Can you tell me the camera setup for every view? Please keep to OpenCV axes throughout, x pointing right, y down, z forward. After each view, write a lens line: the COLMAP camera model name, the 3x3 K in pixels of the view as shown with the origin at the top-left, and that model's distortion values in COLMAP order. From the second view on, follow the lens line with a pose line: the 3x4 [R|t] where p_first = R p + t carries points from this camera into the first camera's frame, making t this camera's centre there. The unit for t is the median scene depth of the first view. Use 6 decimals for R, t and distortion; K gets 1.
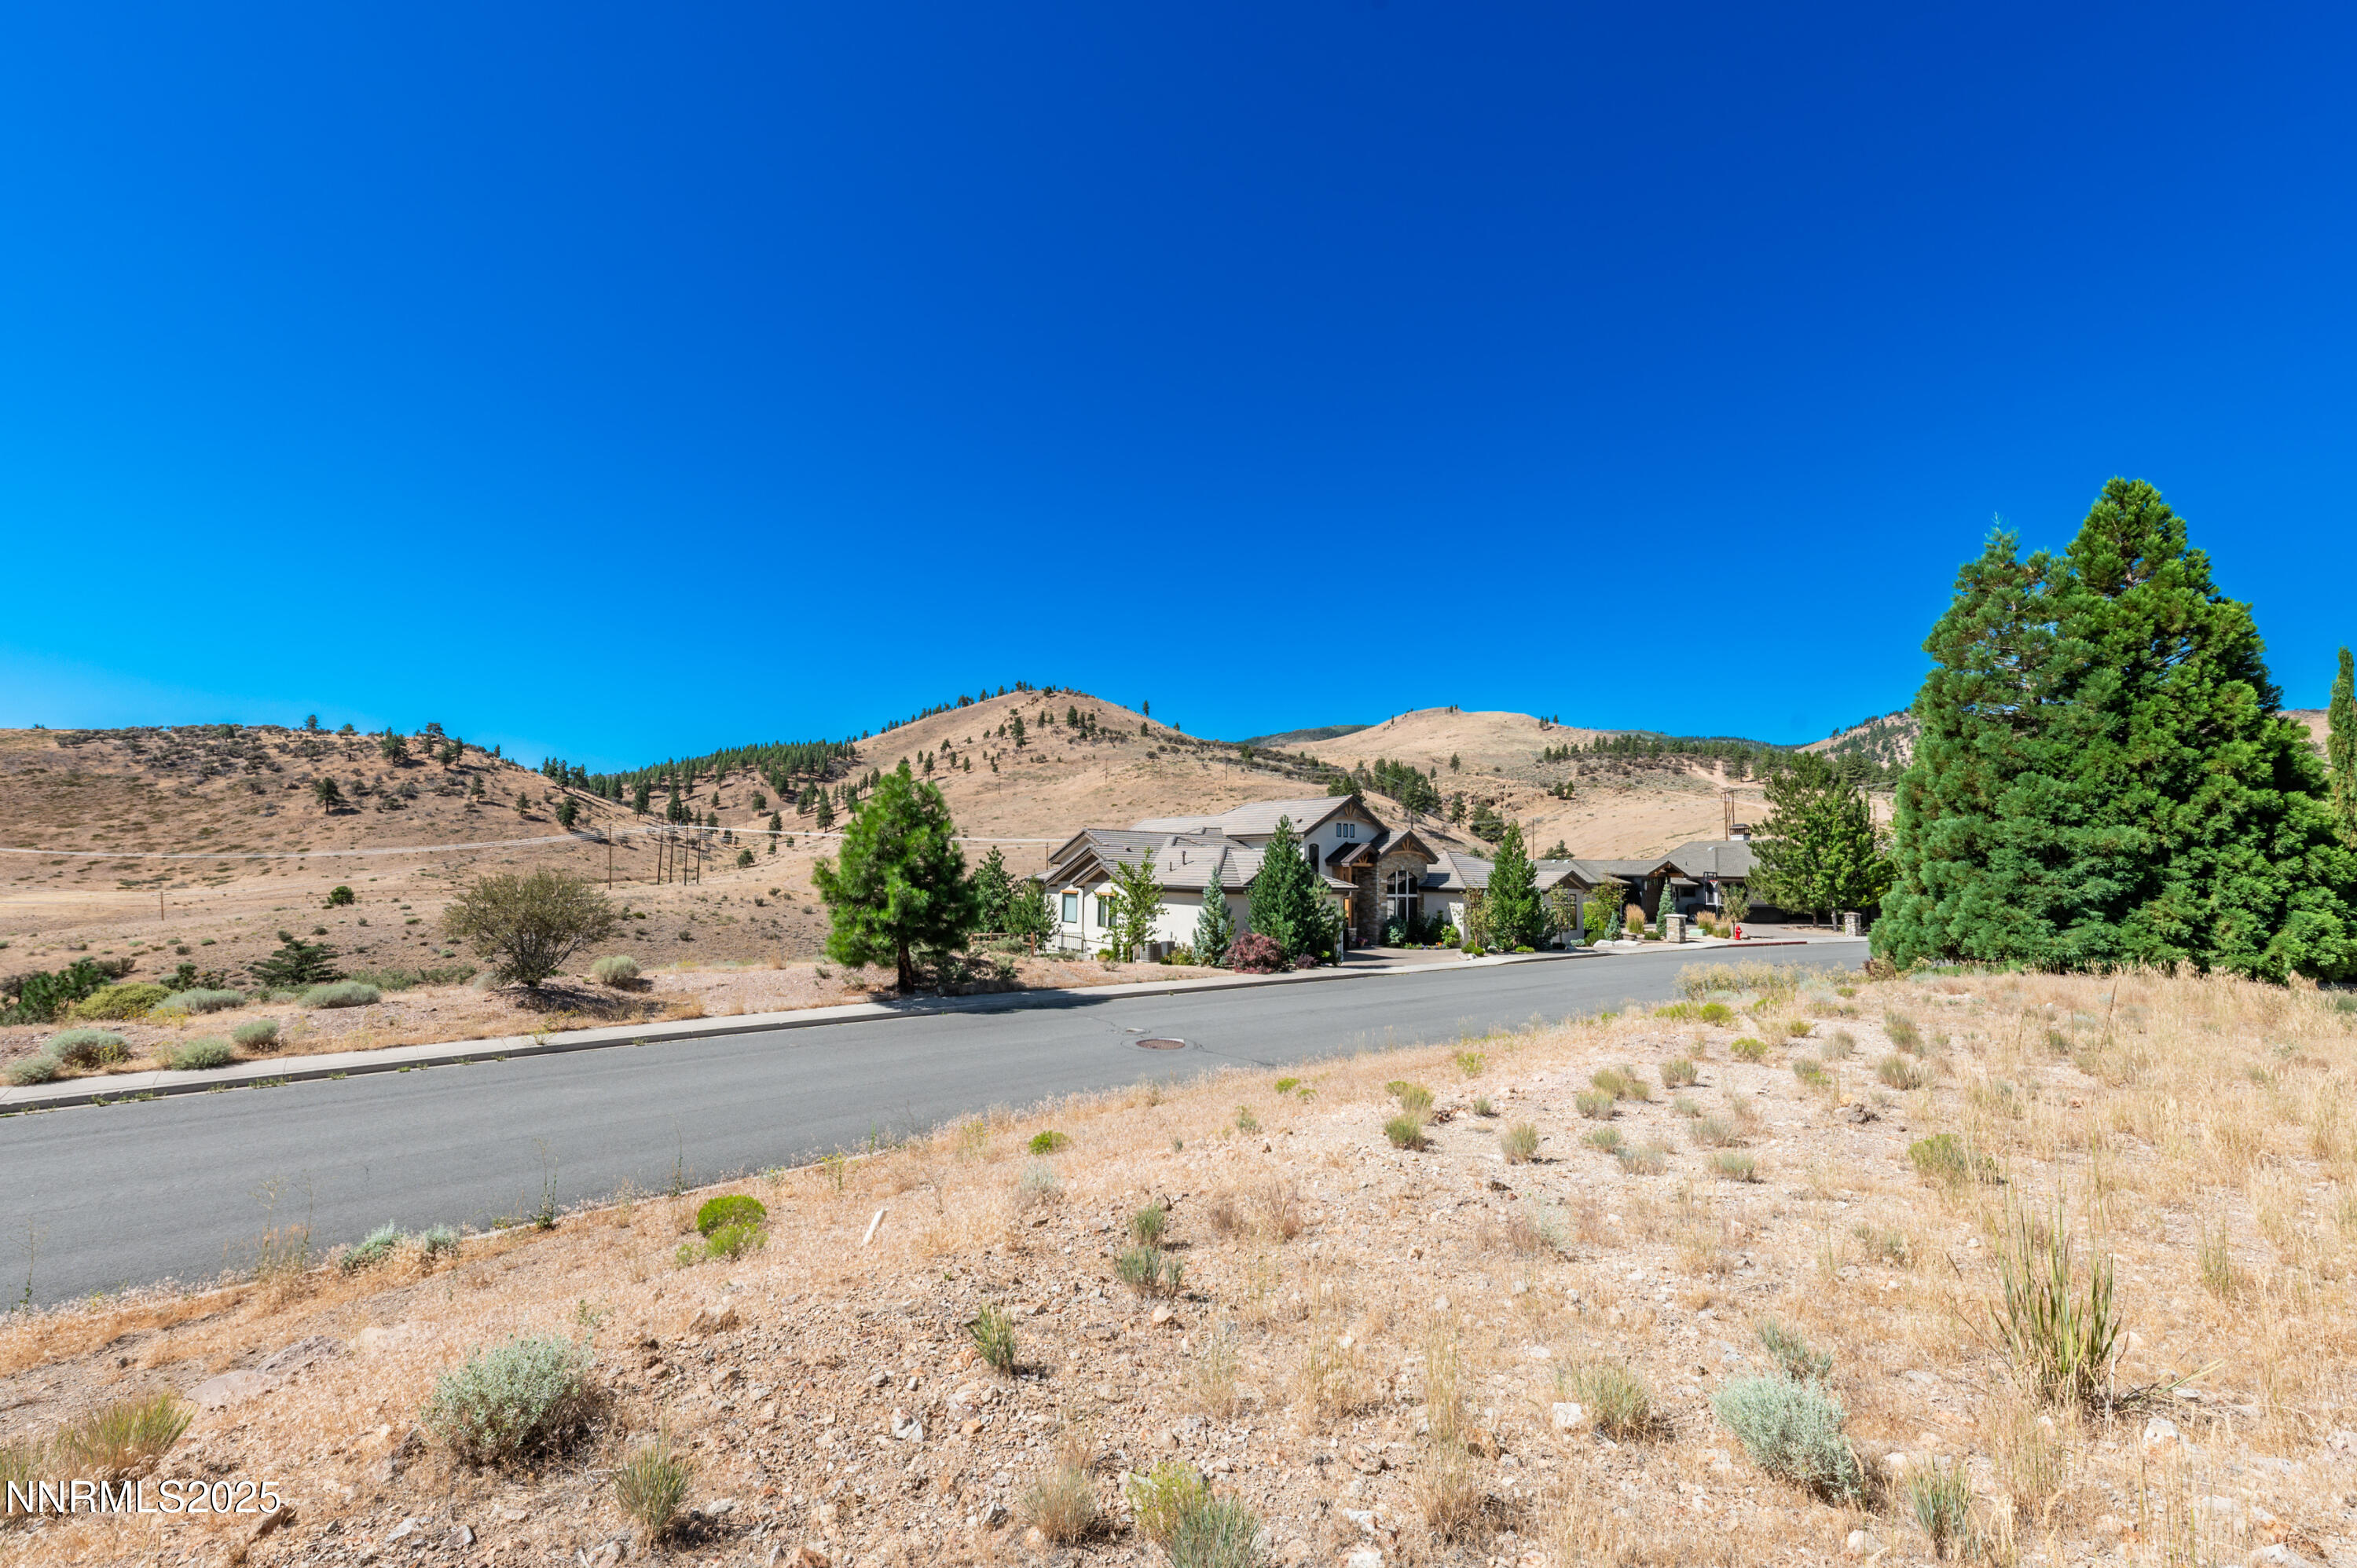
lens RADIAL K [[921.5, 0, 1163.4], [0, 921.5, 796.4], [0, 0, 1]] dist [0.005450, -0.003026]
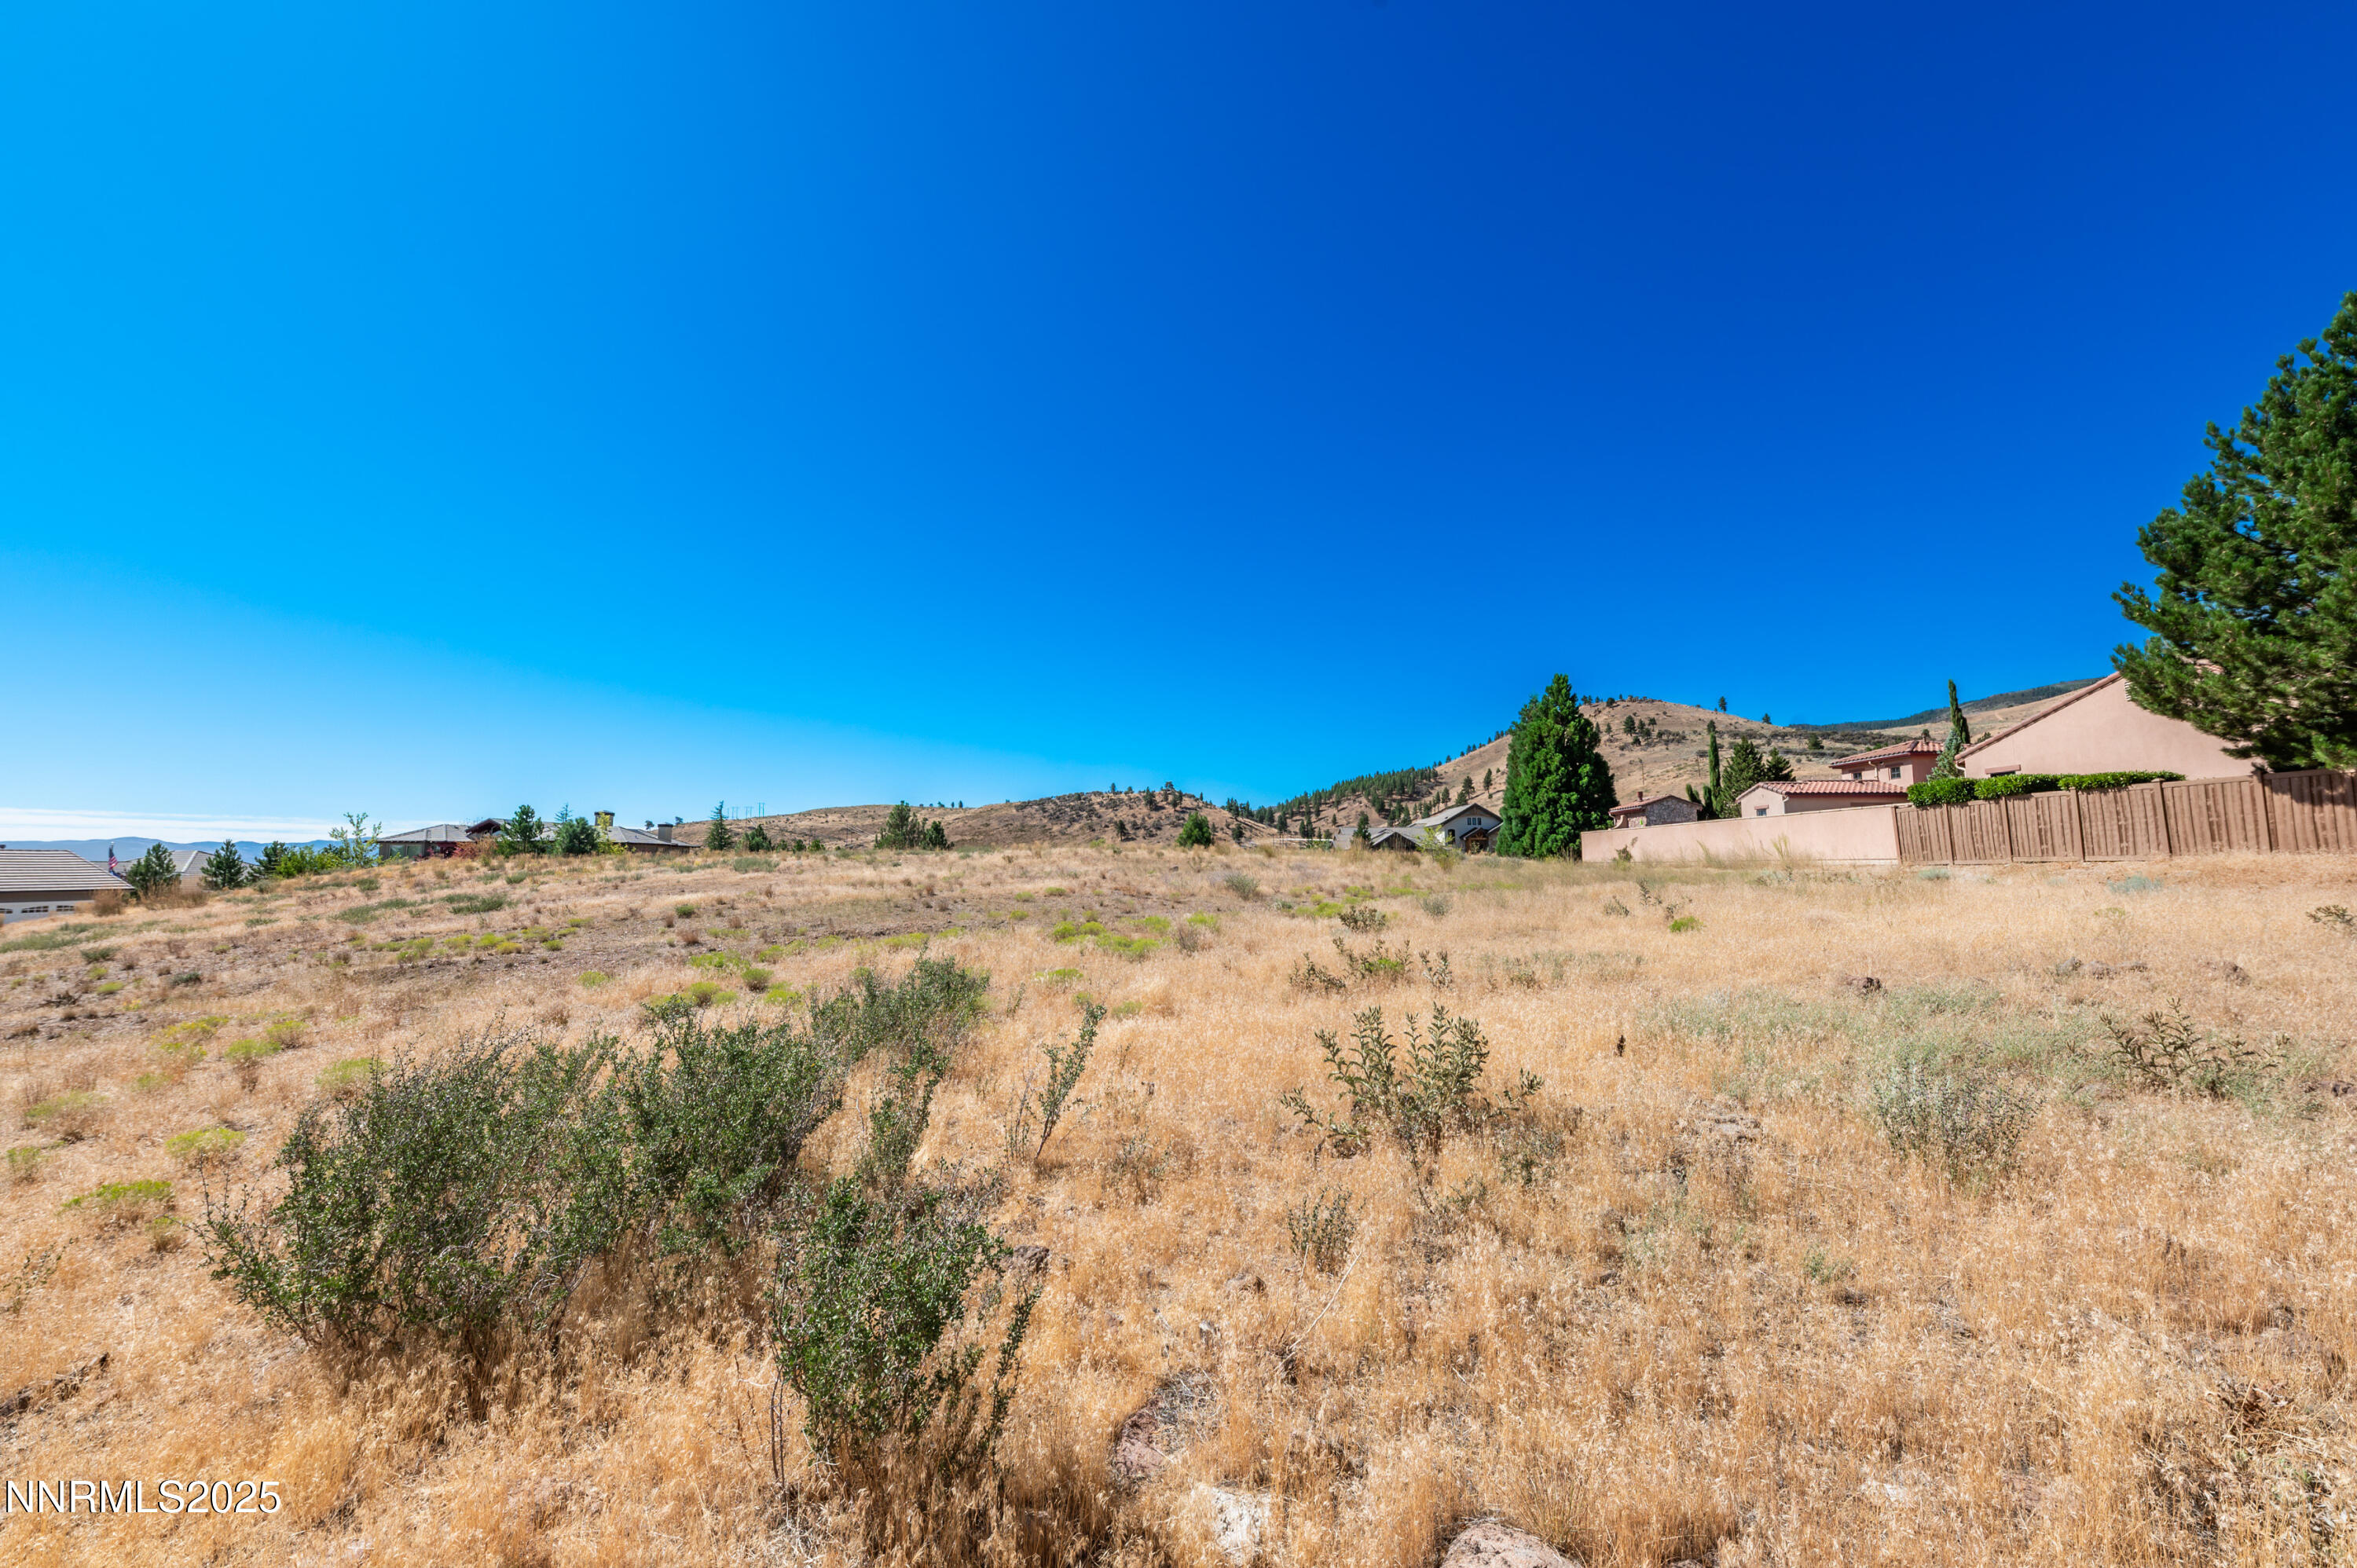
lens RADIAL K [[806.1, 0, 1177.2], [0, 806.1, 779.2], [0, 0, 1]] dist [0.008034, -0.001898]
pose [[0.779086, -0.087631, -0.620763, 0.101030], [0.063352, 0.996119, -0.061109, 0.002518], [0.623708, 0.008283, 0.781613, -0.093324]]
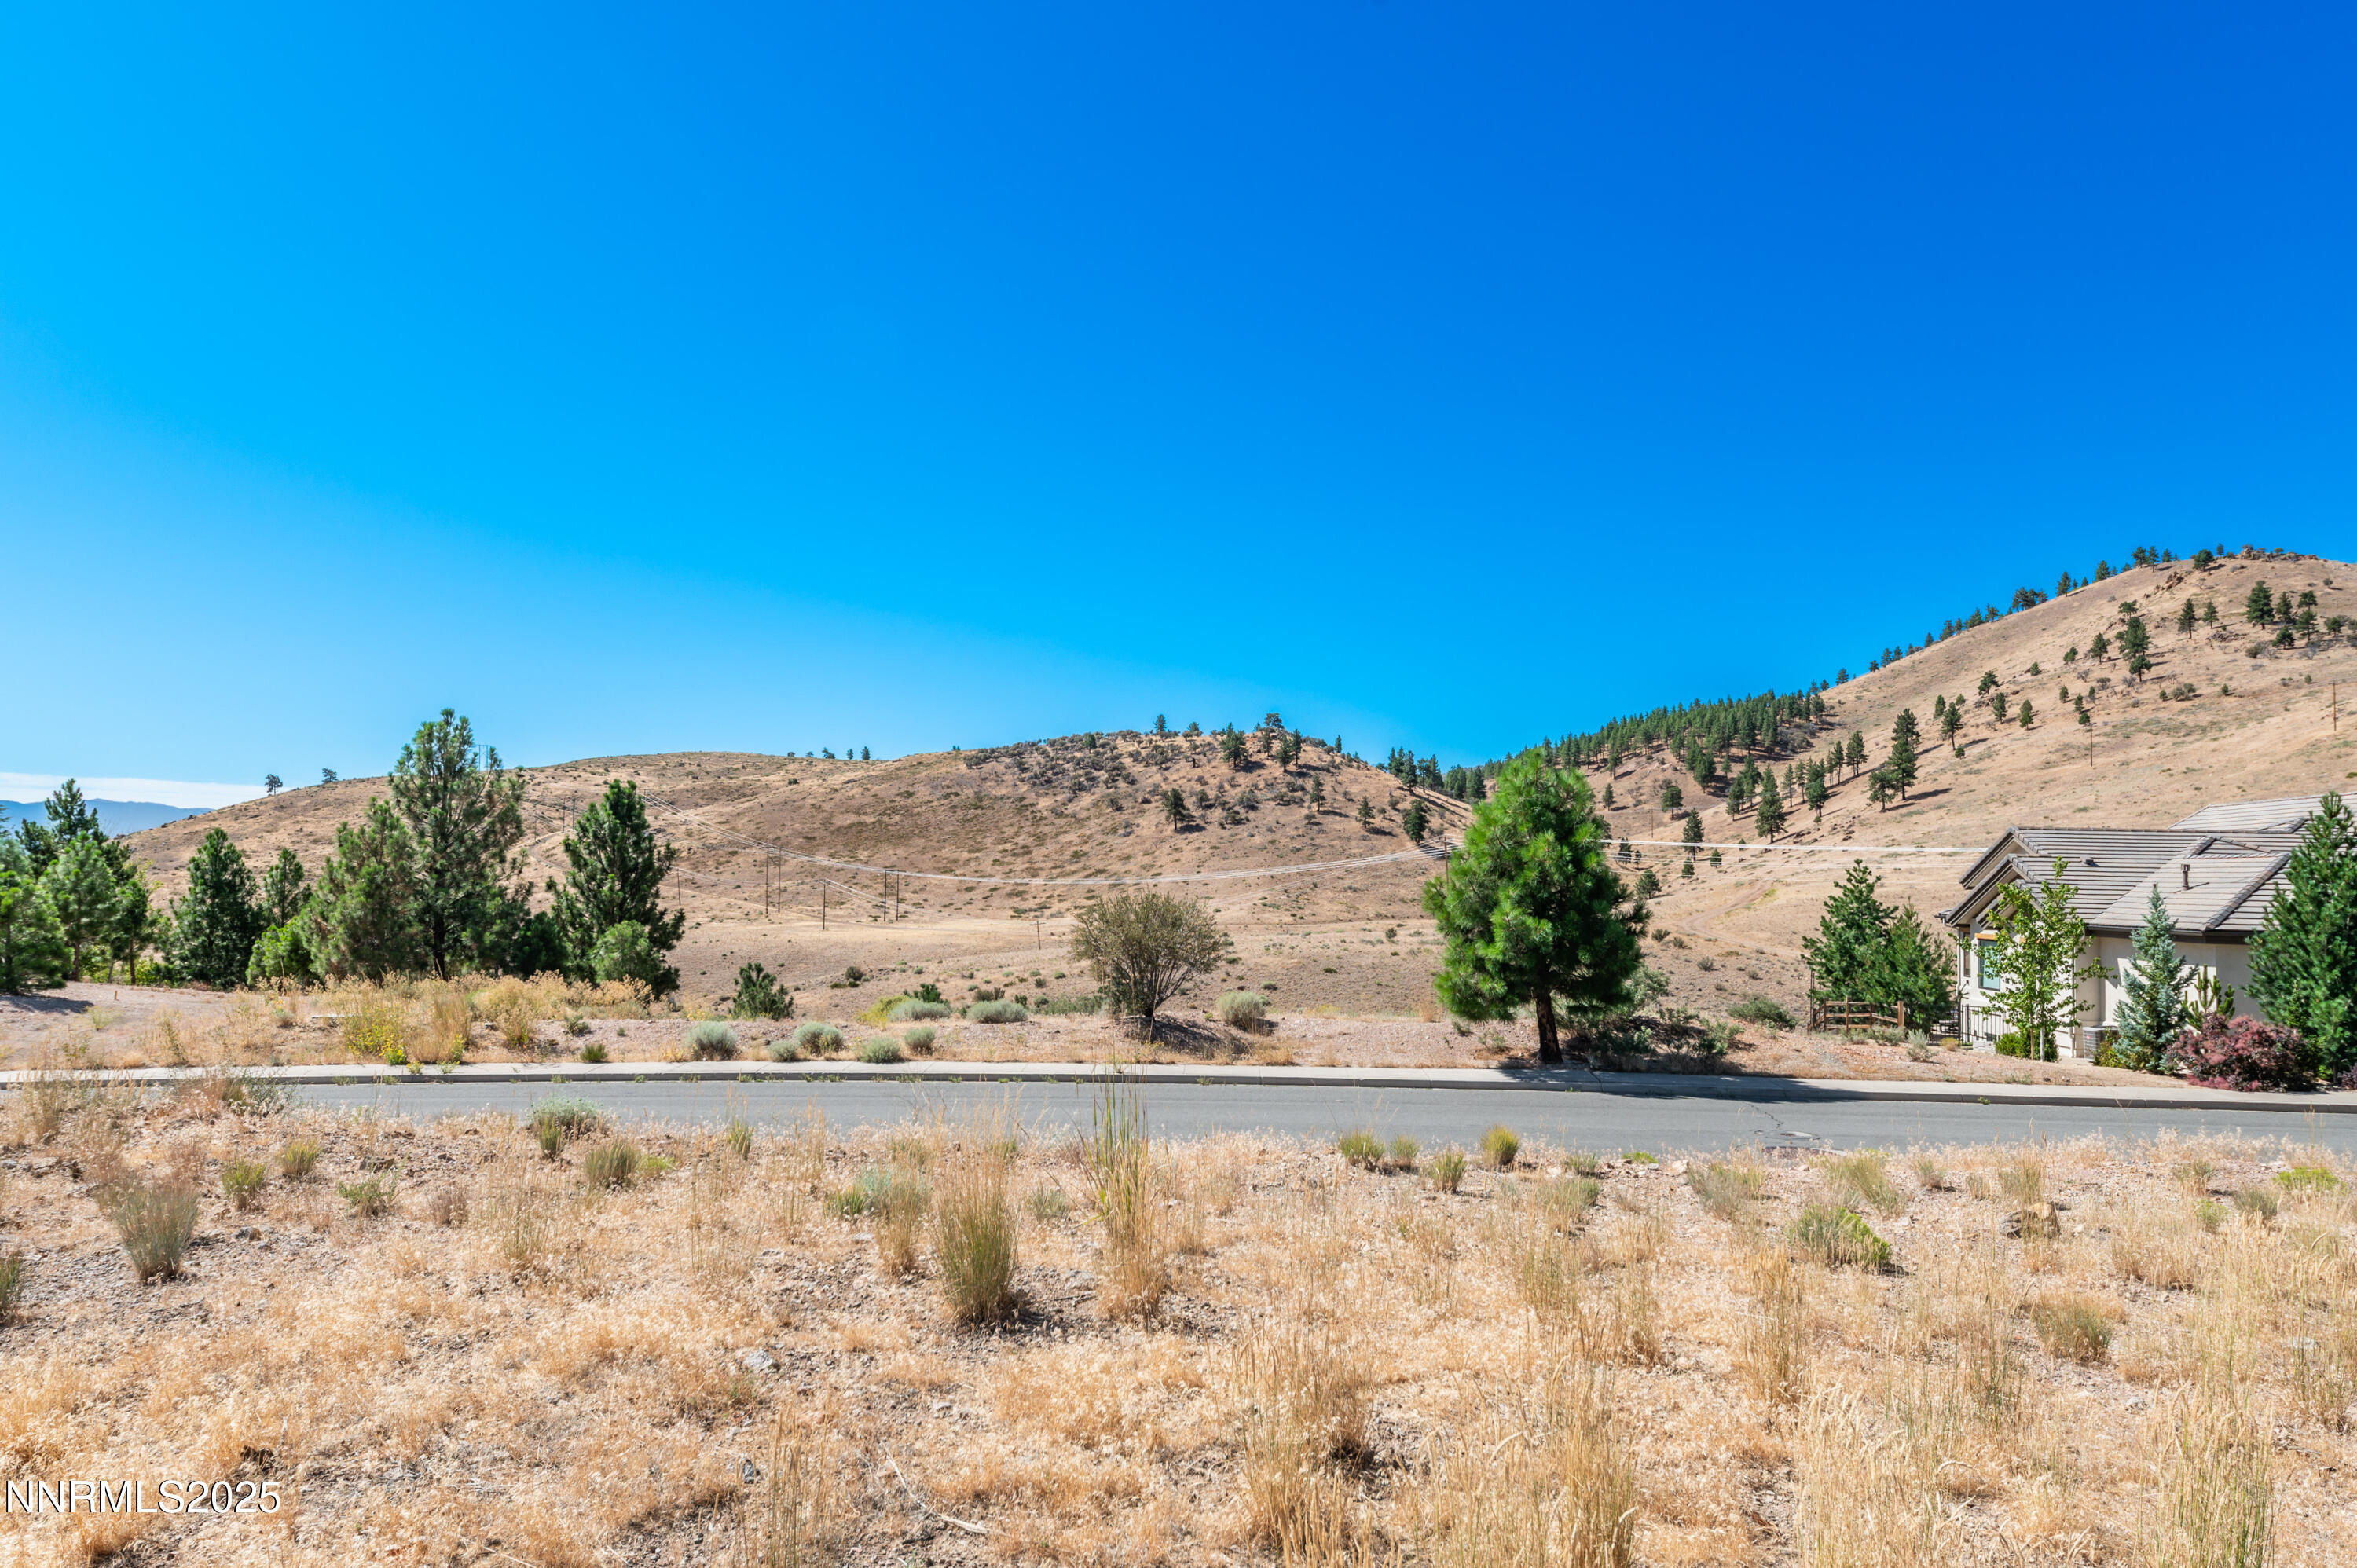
lens RADIAL K [[1500.2, 0, 1196.2], [0, 1500.2, 809.8], [0, 0, 1]] dist [0.010588, -0.014245]
pose [[0.744051, -0.034026, -0.667256, 0.018747], [0.045514, 0.998964, -0.000188, 0.000118], [0.666571, -0.030230, 0.744828, -0.003897]]
